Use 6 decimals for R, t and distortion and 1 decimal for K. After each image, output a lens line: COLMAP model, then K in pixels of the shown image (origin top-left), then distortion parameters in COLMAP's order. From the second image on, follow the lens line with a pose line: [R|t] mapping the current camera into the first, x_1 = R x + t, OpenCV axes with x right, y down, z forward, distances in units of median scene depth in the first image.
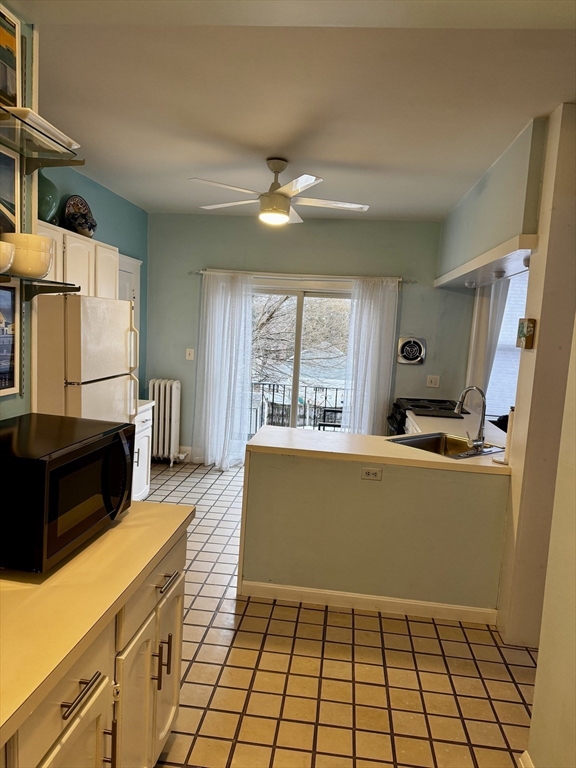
lens RADIAL K [[537.3, 0, 287.6], [0, 537.3, 394.4], [0, 0, 1]] dist [-0.001806, -0.008233]
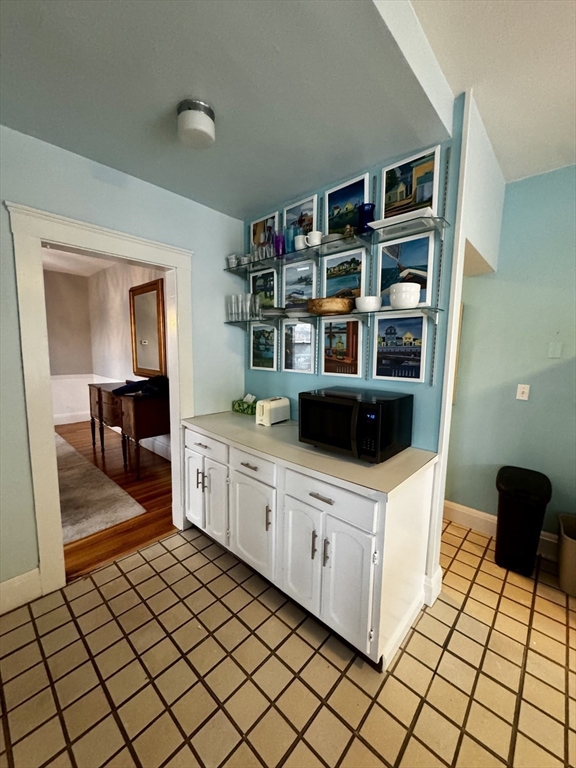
lens RADIAL K [[305.6, 0, 290.7], [0, 305.6, 383.8], [0, 0, 1]] dist [-0.001012, -0.000043]
pose [[-0.579793, 0.033210, -0.814087, 0.245704], [-0.149095, 0.977973, 0.146081, -0.039086], [0.801006, 0.206073, -0.562070, 0.635922]]
